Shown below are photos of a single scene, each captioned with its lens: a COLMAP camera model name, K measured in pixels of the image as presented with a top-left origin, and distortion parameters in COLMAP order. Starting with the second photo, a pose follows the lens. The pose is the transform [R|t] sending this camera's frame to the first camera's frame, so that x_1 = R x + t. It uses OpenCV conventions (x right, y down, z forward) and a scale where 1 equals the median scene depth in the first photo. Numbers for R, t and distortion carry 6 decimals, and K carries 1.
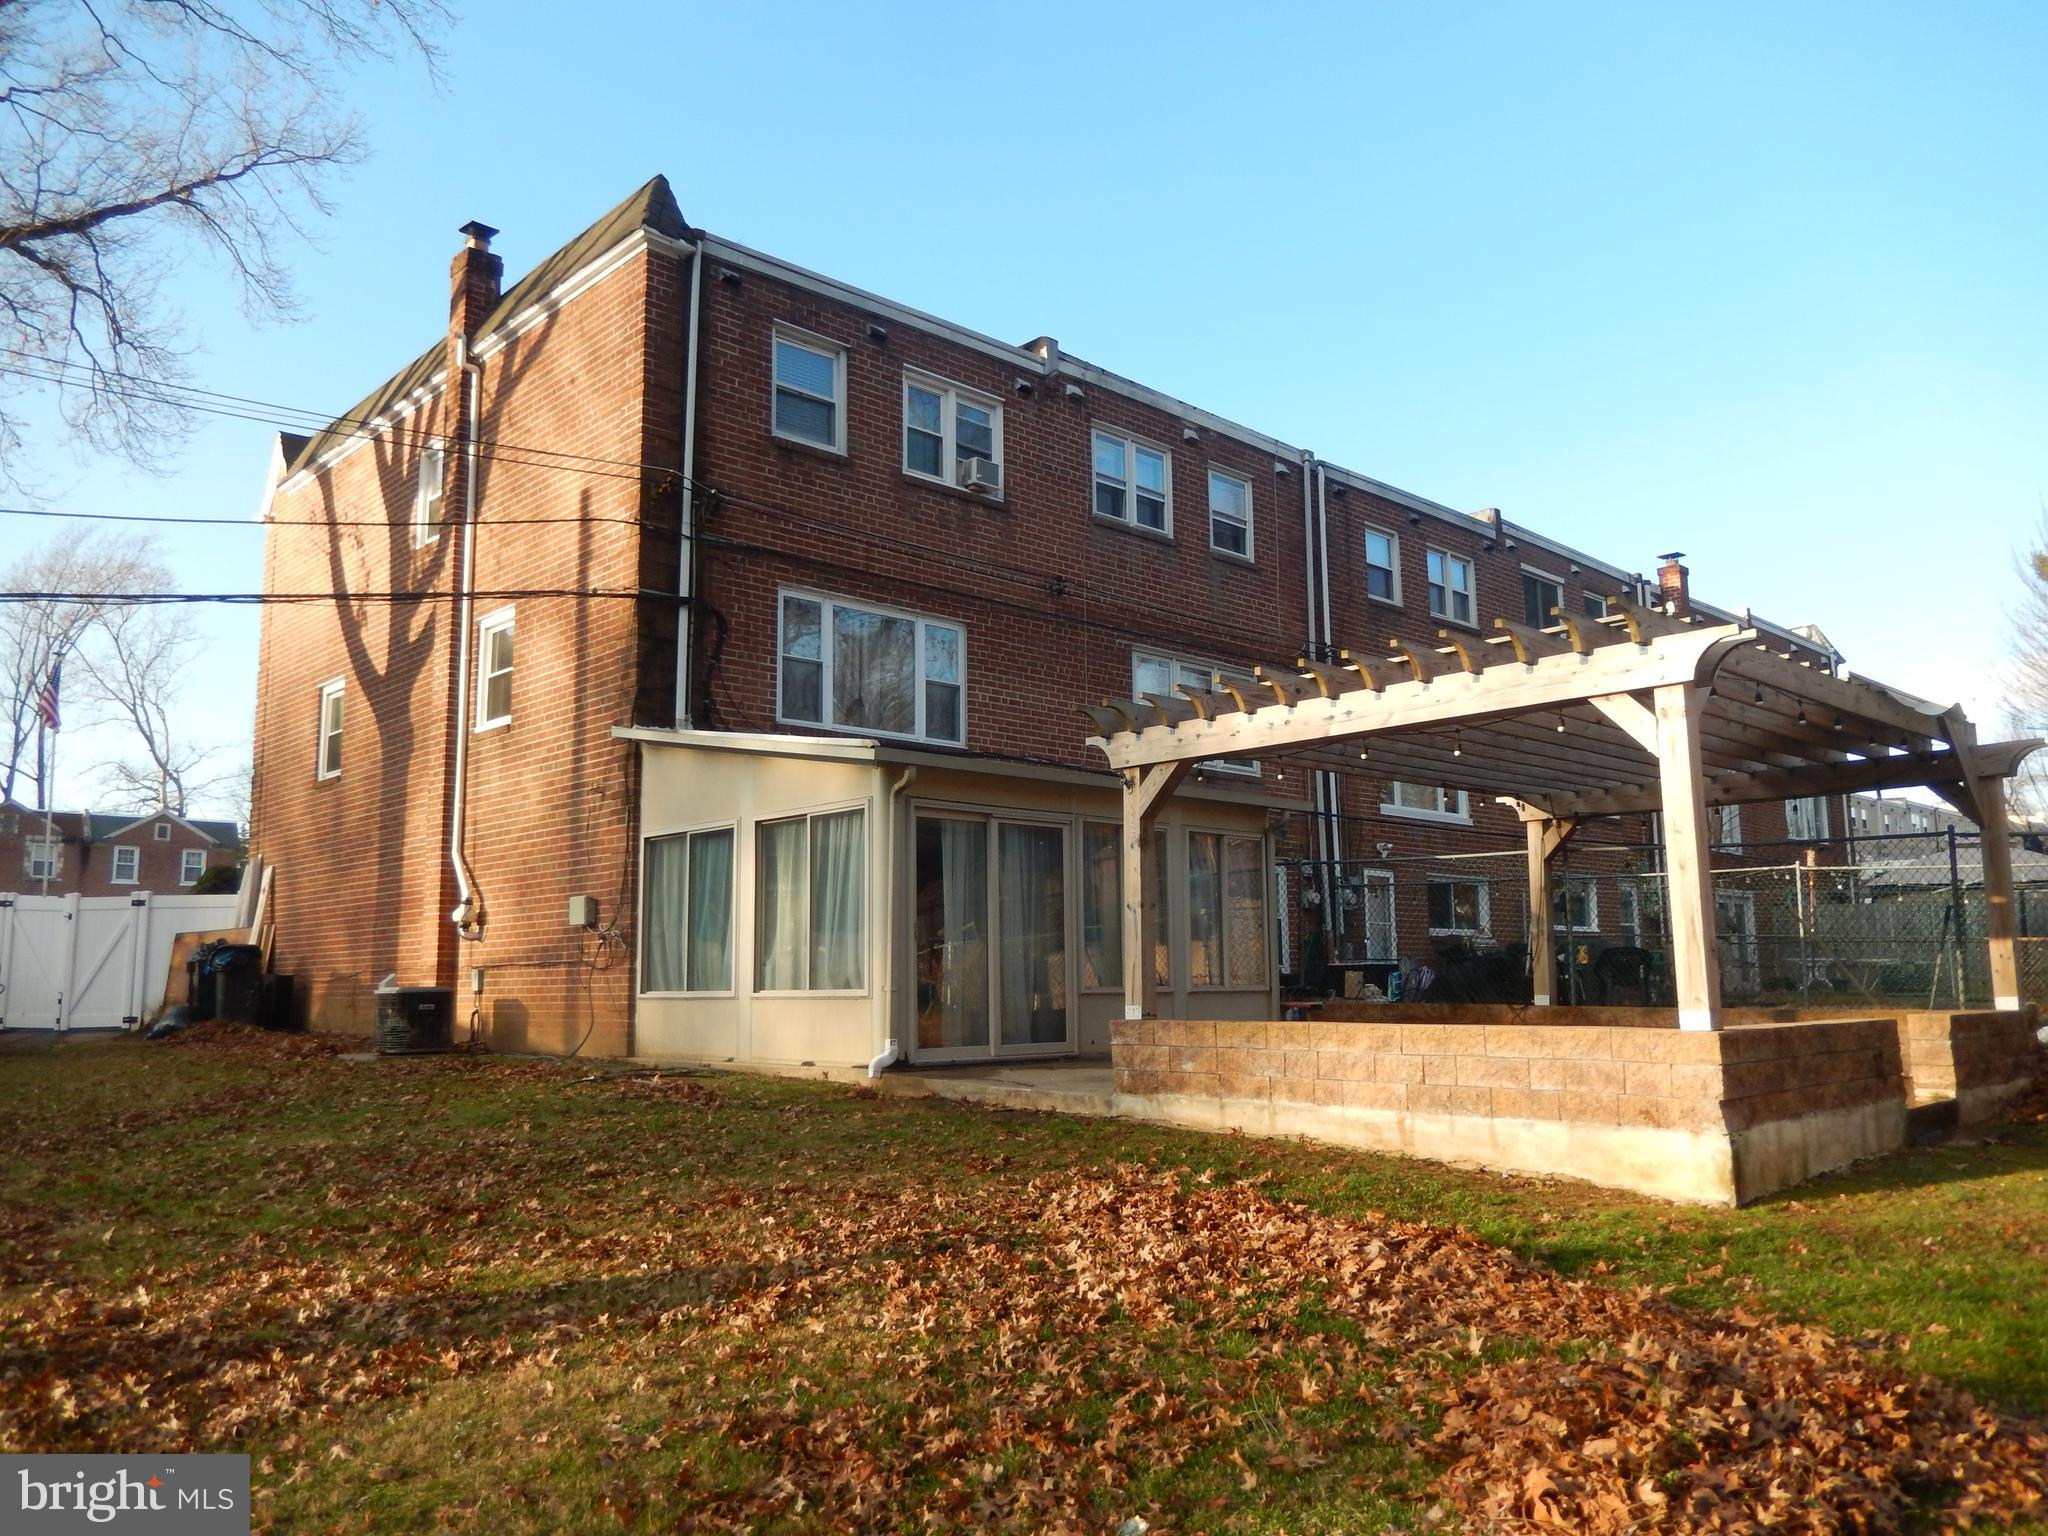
lens RADIAL K [[1515.1, 0, 1010.1], [0, 1515.1, 779.1], [0, 0, 1]] dist [-0.008695, 0.004226]
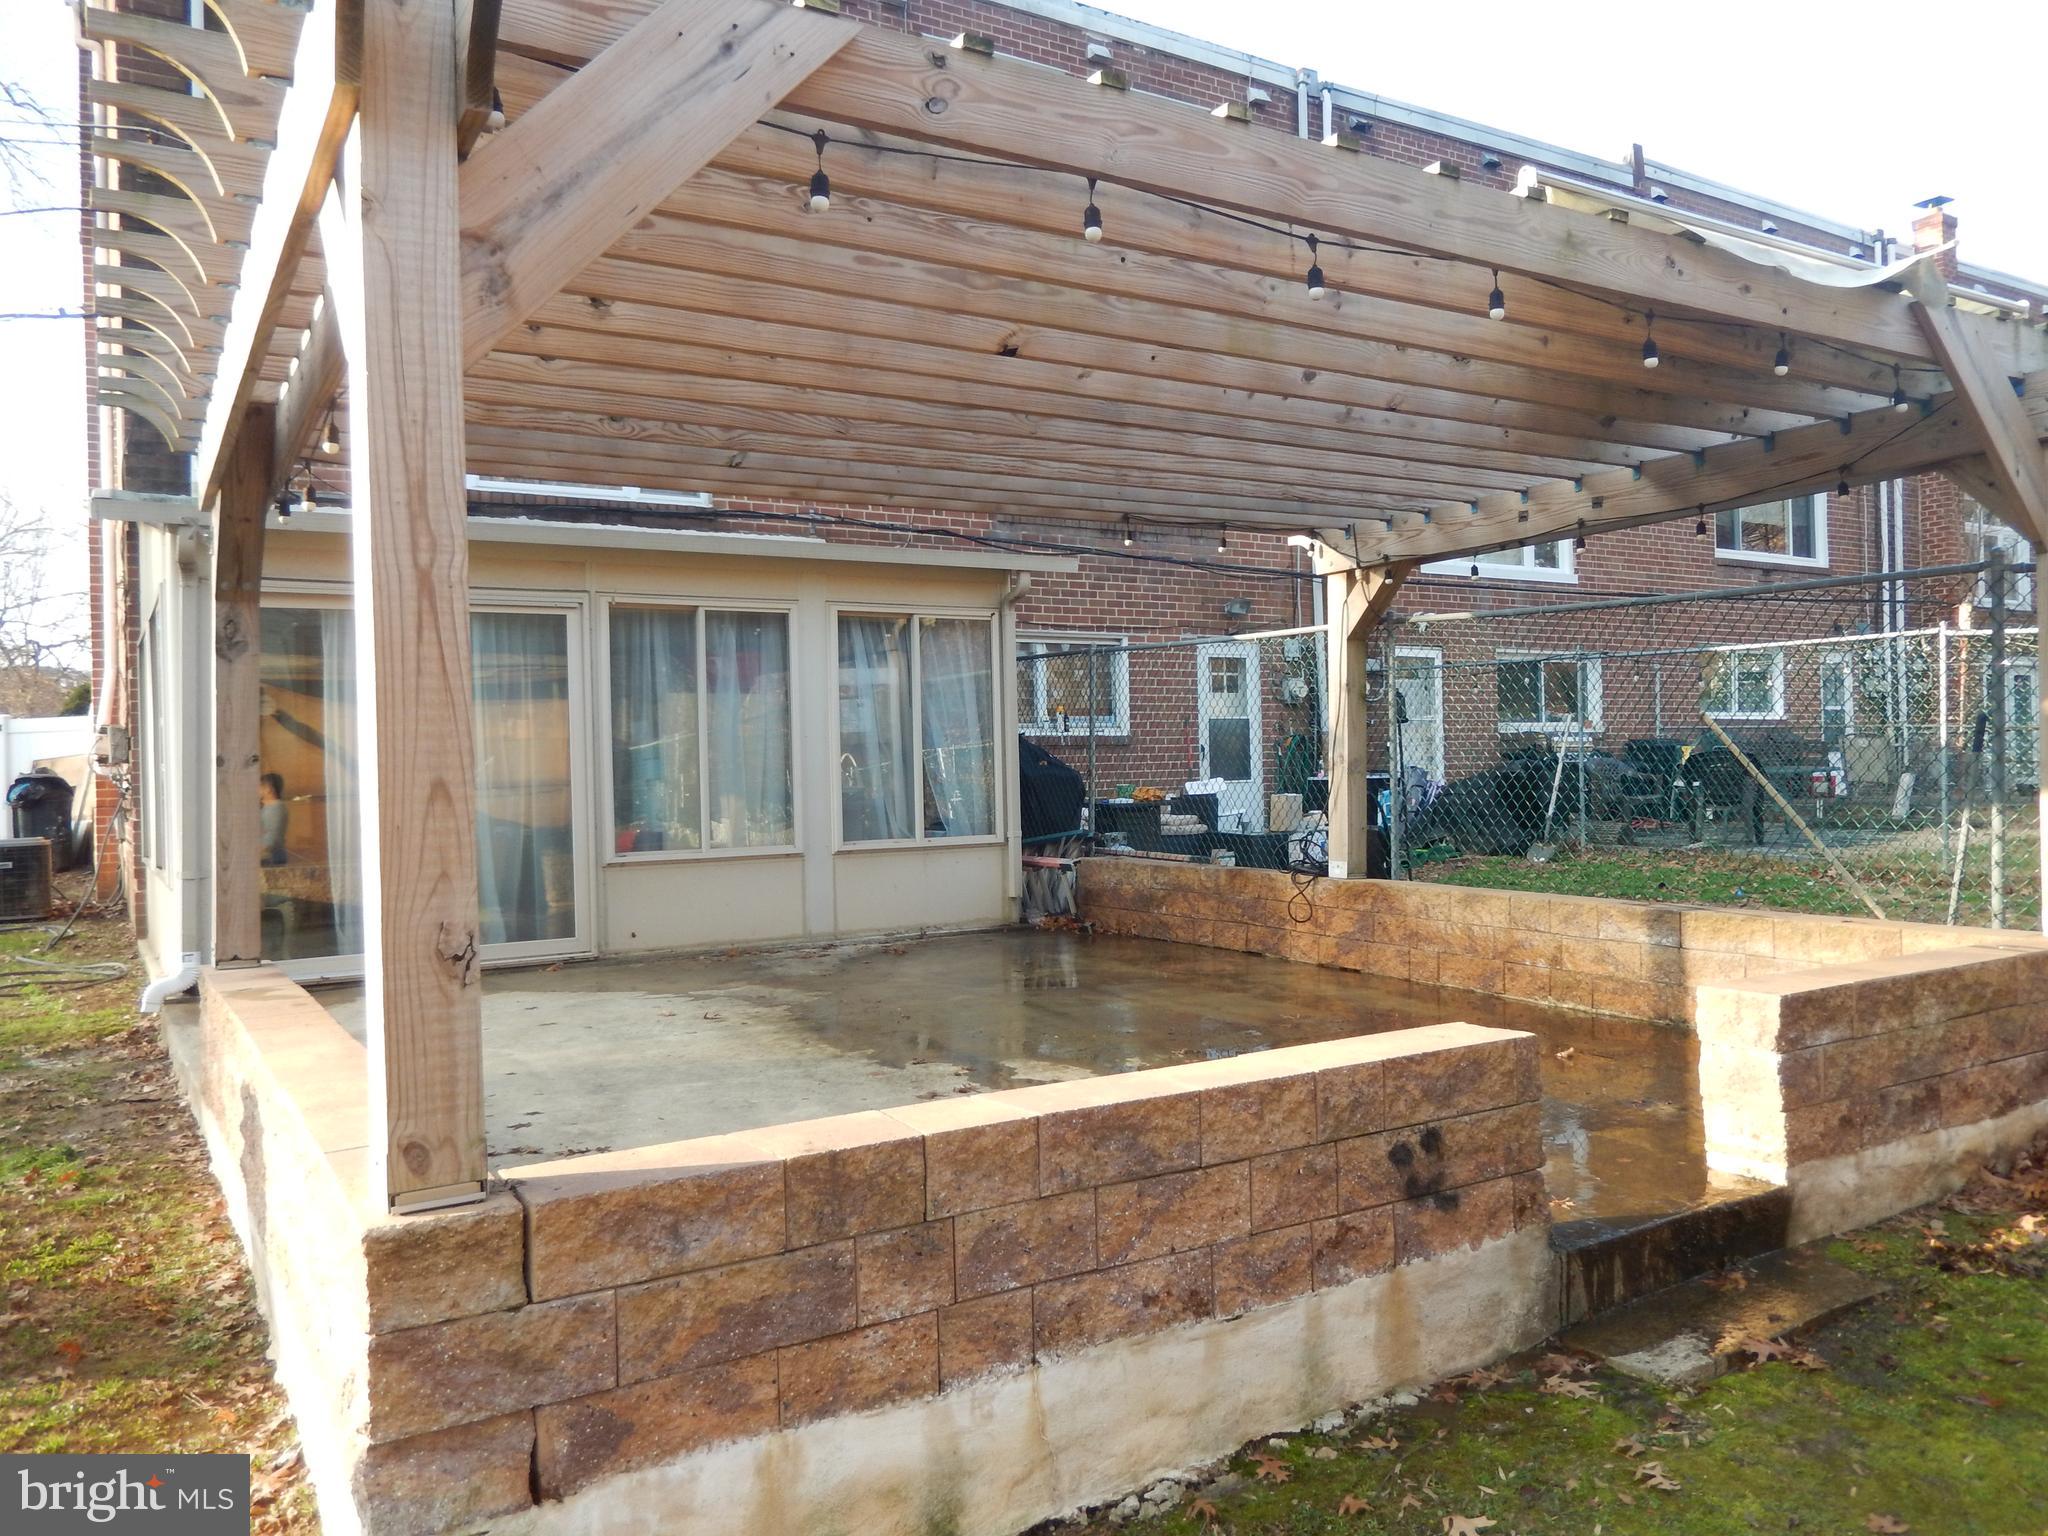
lens RADIAL K [[1515.1, 0, 1038.9], [0, 1515.1, 760.0], [0, 0, 1]] dist [-0.008695, 0.004226]
pose [[0.980137, -0.015460, -0.197716, 0.222482], [0.041363, 0.990968, 0.127563, 0.012522], [0.193958, -0.133207, 0.971924, 0.246845]]
